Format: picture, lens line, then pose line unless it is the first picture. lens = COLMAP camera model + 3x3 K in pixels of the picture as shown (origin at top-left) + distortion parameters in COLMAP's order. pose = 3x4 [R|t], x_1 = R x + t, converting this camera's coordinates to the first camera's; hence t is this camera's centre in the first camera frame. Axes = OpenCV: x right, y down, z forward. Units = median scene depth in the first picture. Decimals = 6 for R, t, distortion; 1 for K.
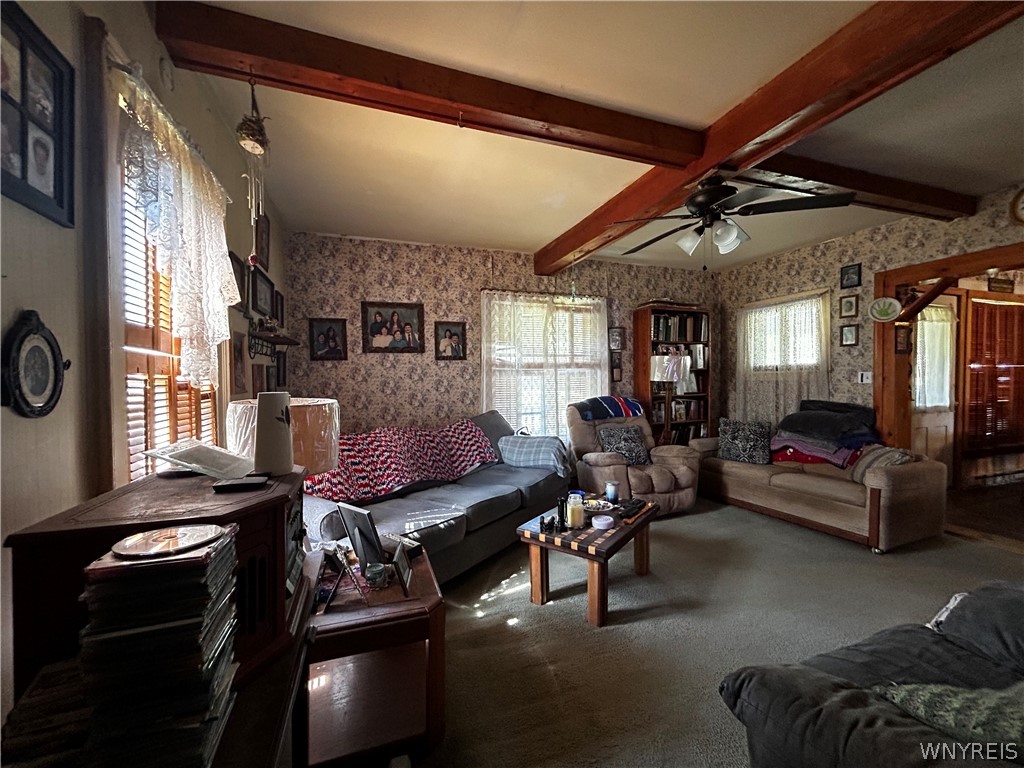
lens RADIAL K [[412.7, 0, 513.0], [0, 412.7, 384.5], [0, 0, 1]] dist [-0.001230, 0.000561]
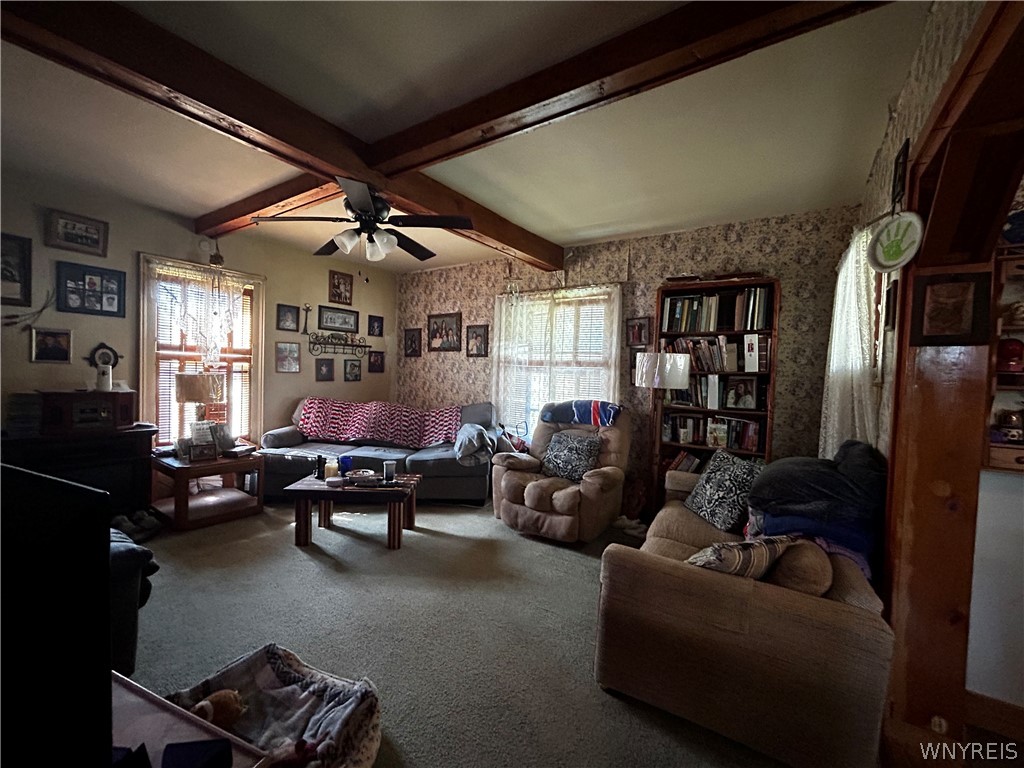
lens RADIAL K [[412.7, 0, 513.0], [0, 412.7, 384.5], [0, 0, 1]] dist [-0.001230, 0.000561]
pose [[0.590608, 0.057979, -0.804873, 0.886958], [-0.052321, 0.998068, 0.033503, -0.025610], [0.805260, 0.022325, 0.592501, 0.378344]]
